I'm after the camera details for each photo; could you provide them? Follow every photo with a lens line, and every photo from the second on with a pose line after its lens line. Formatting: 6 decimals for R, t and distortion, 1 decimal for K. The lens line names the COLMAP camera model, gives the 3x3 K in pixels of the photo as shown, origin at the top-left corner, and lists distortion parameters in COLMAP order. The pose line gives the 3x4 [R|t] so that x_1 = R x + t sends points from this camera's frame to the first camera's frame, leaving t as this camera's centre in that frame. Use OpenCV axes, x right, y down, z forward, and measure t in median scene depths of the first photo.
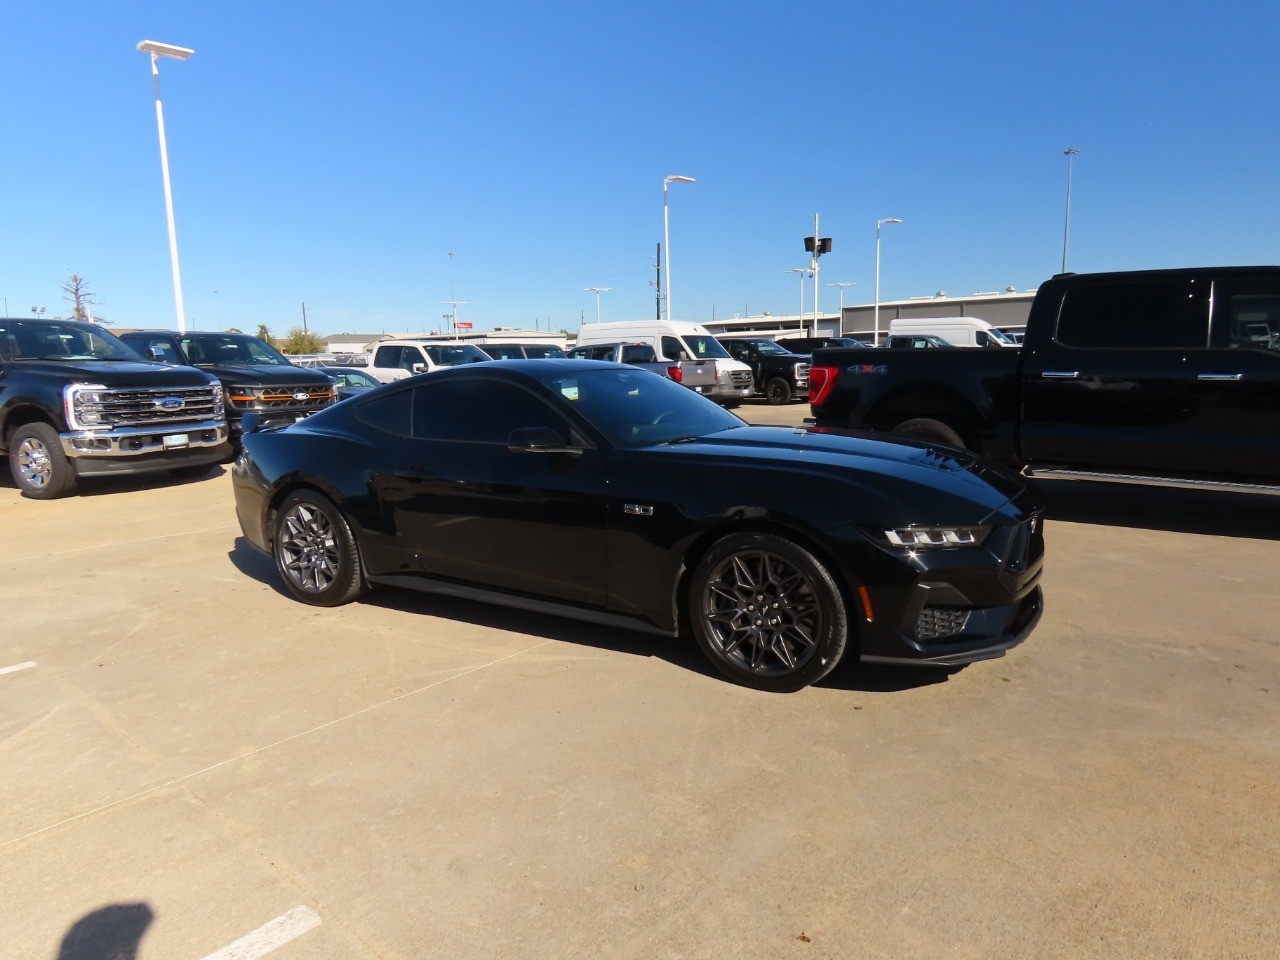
lens RADIAL K [[812.9, 0, 646.2], [0, 812.9, 481.3], [0, 0, 1]] dist [-0.005199, 0.002185]
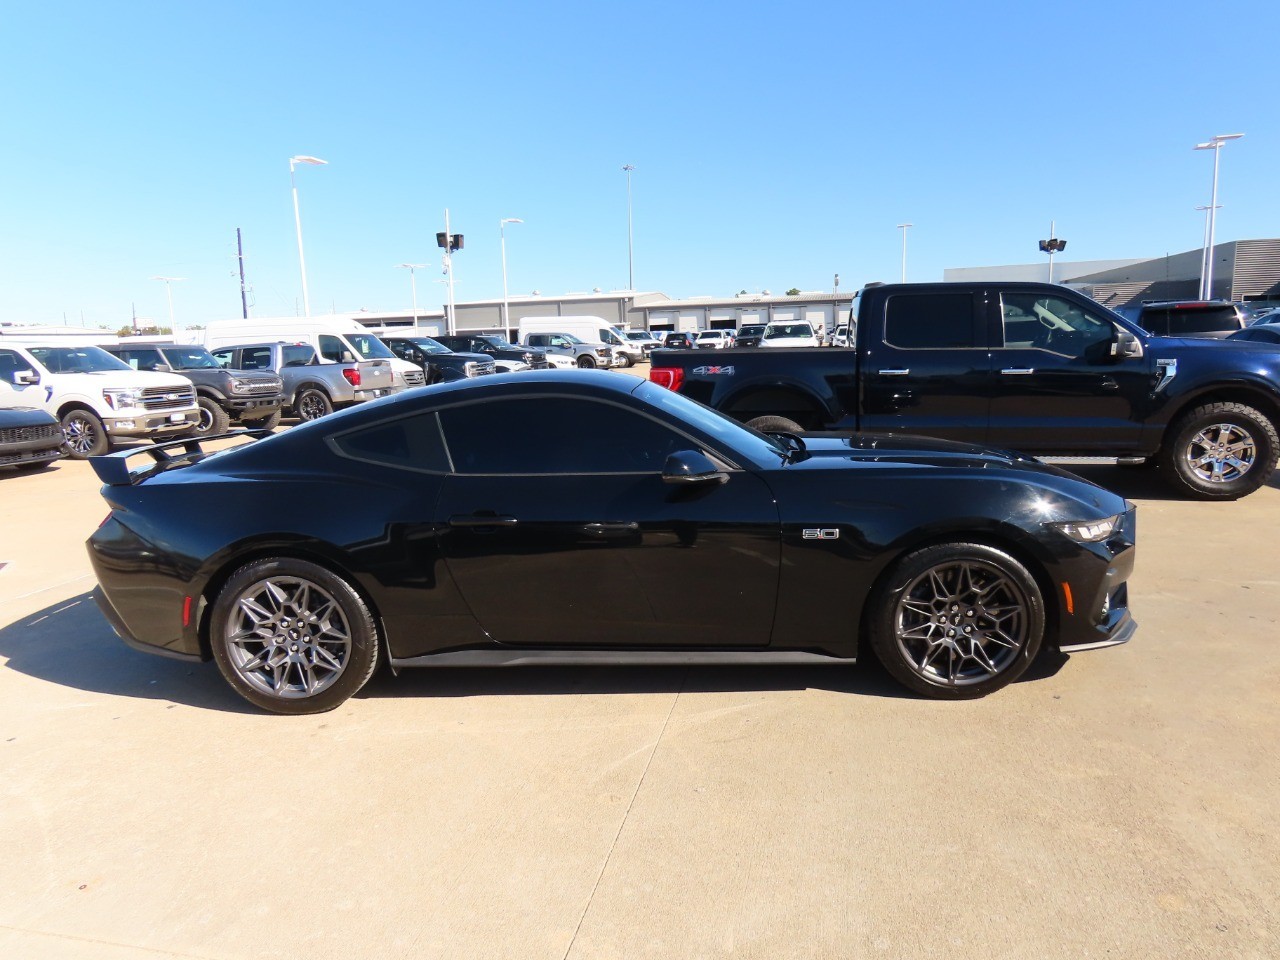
lens RADIAL K [[812.9, 0, 646.6], [0, 812.9, 480.6], [0, 0, 1]] dist [-0.005199, 0.002185]
pose [[0.880816, -0.083878, 0.465969, -0.604527], [0.082393, 0.996320, 0.023599, -0.062783], [-0.466234, 0.017606, 0.884486, 0.277624]]
